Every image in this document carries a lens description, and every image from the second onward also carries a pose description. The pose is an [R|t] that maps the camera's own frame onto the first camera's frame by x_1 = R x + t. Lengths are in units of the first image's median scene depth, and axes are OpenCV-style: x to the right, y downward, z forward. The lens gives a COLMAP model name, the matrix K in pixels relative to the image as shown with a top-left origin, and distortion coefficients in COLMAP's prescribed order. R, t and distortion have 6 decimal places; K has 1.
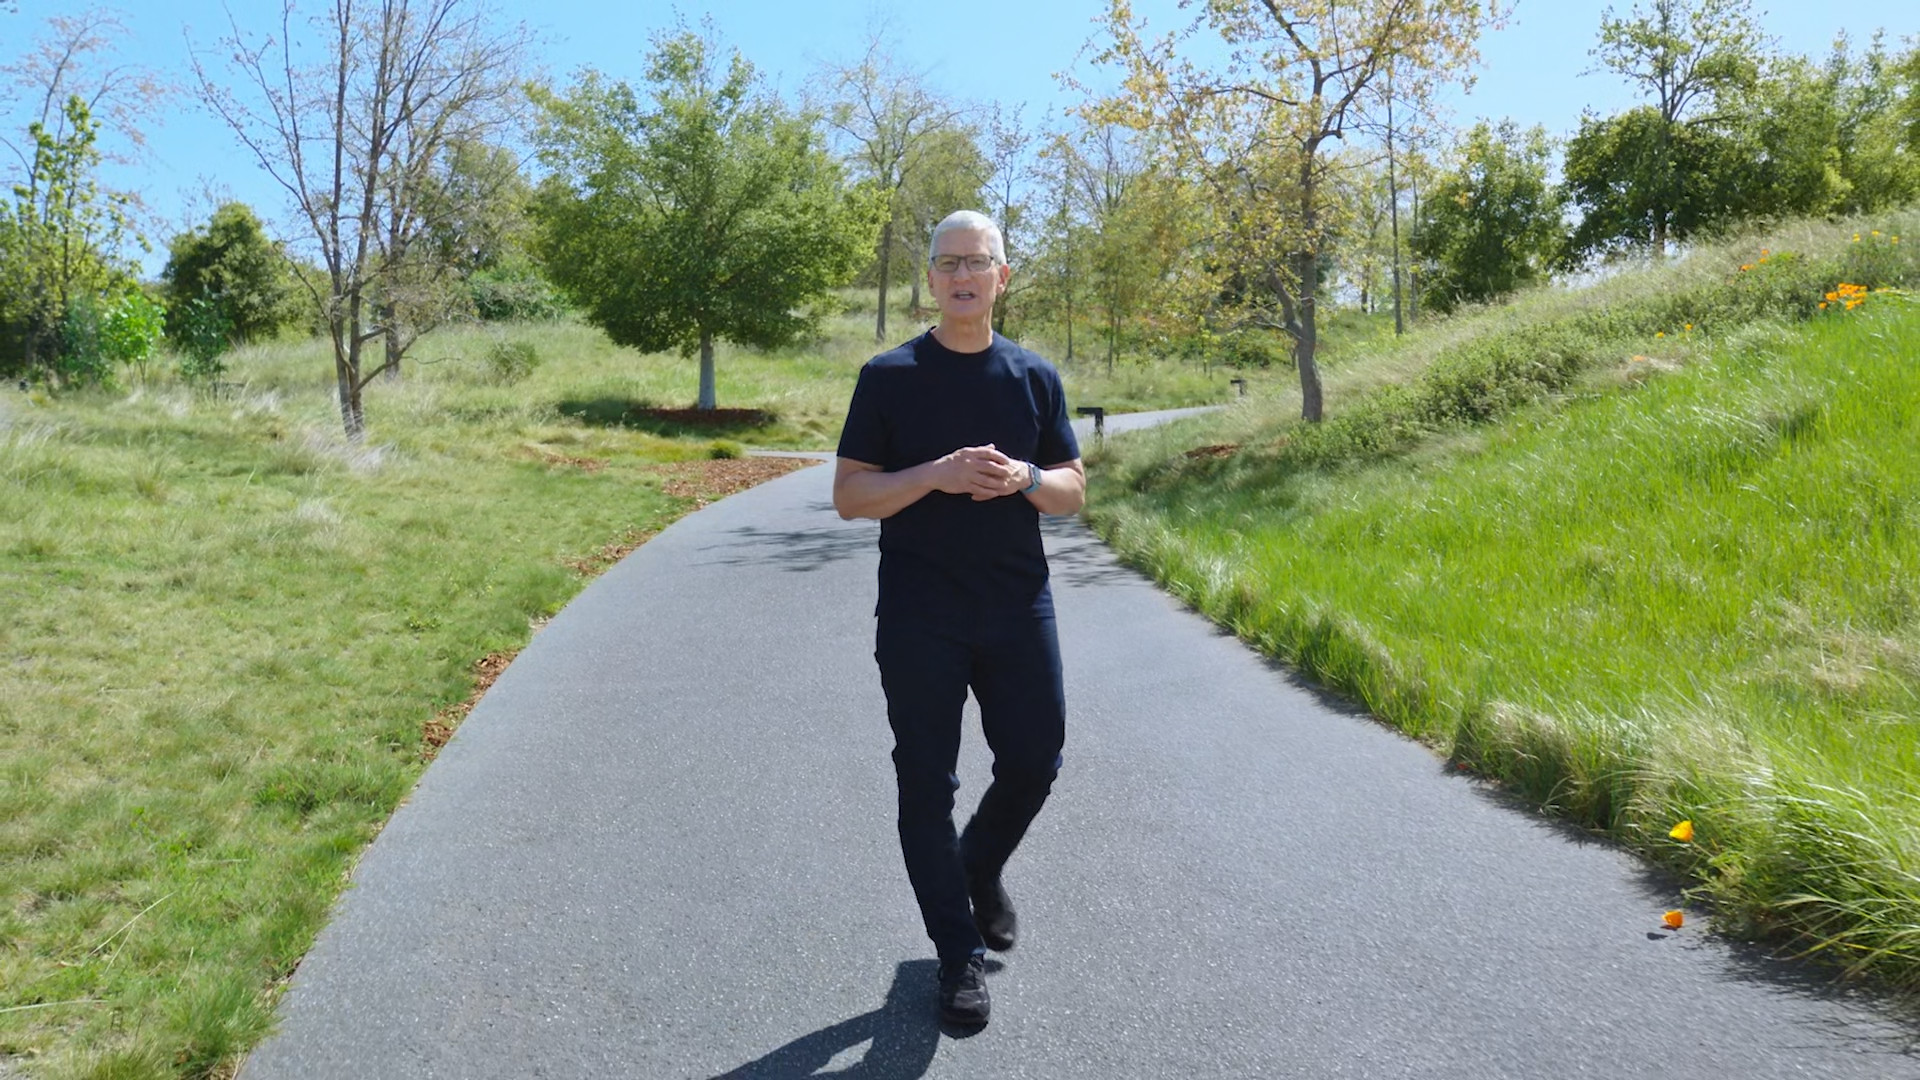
lens RADIAL K [[1542.9, 0, 927.9], [0, 1542.9, 526.7], [0, 0, 1]] dist [-0.004740, -0.005624]
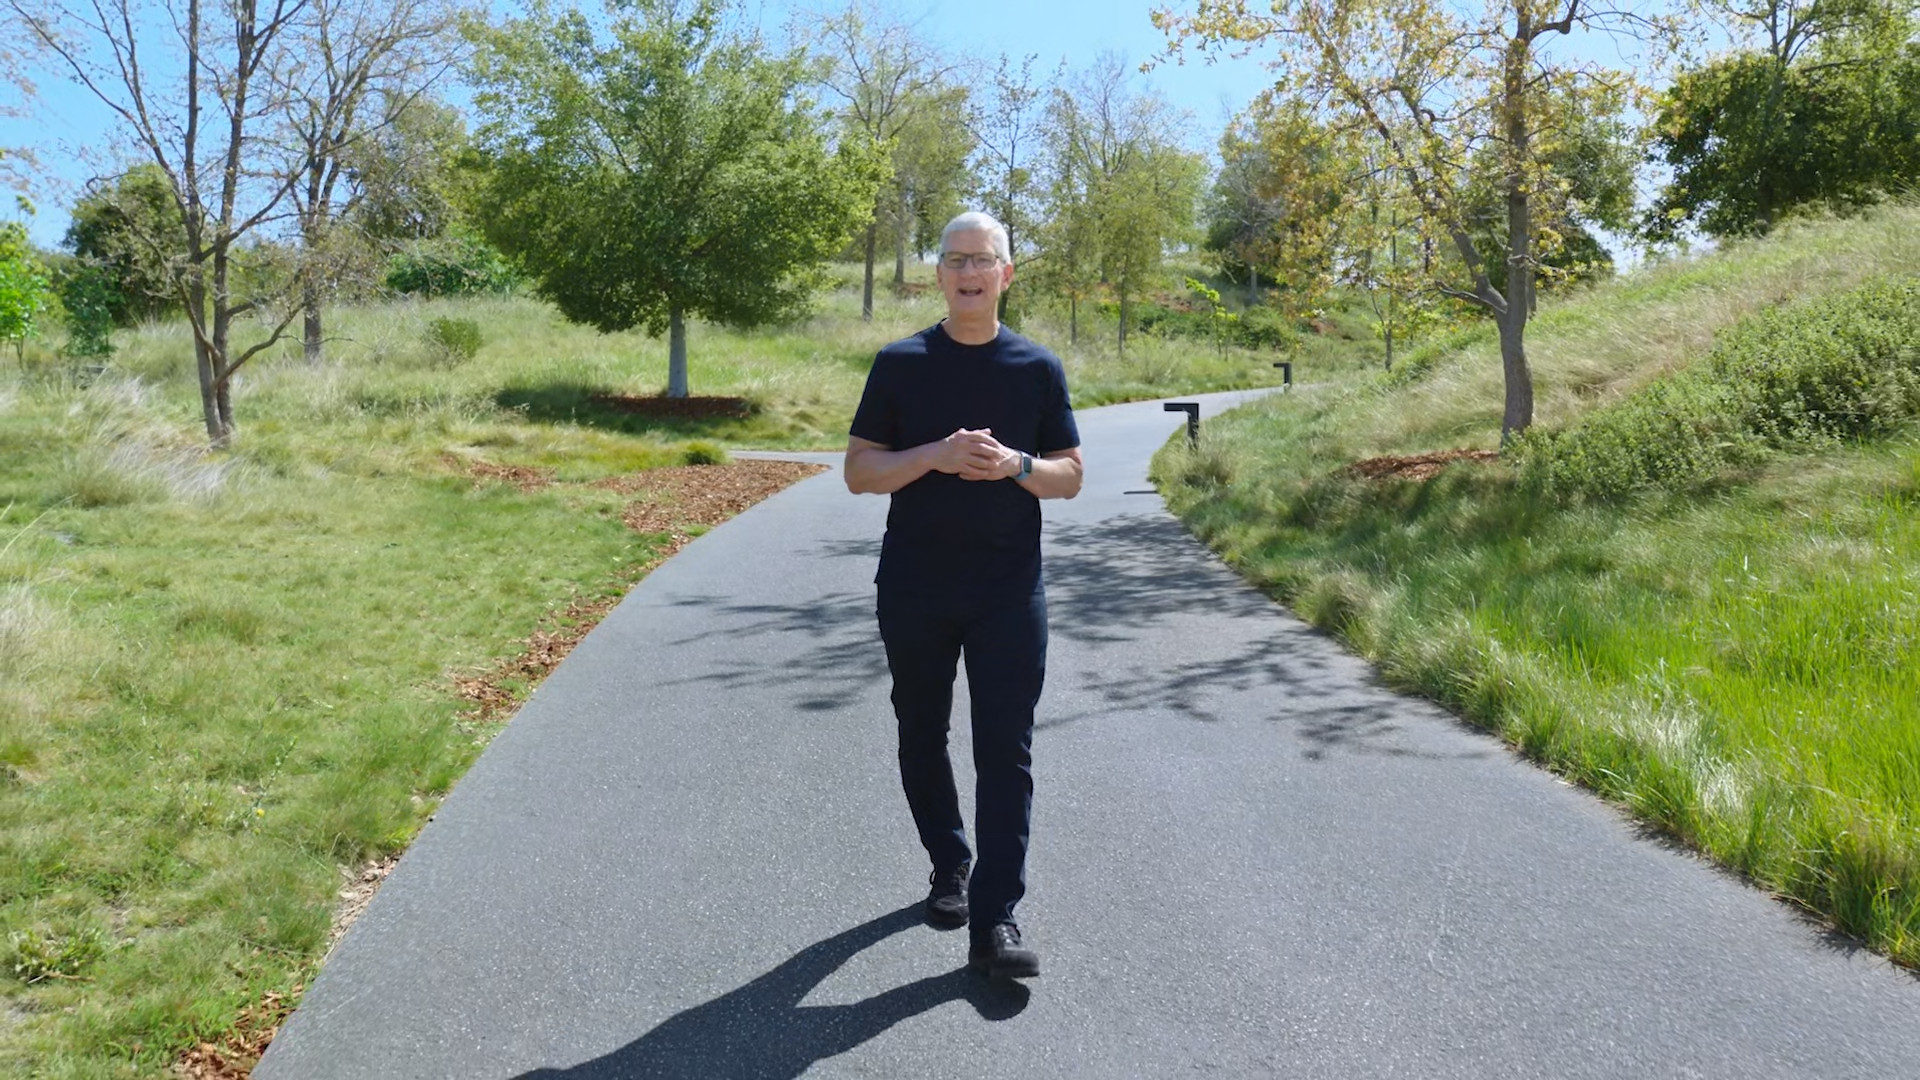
lens RADIAL K [[1571.2, 0, 960.0], [0, 1571.2, 540.0], [0, 0, 1]] dist [0.005939, 0.005842]
pose [[0.999298, -0.003618, 0.037297, -0.020129], [0.002897, 0.999808, 0.019383, -0.013882], [-0.037360, -0.019261, 0.999116, 0.123388]]
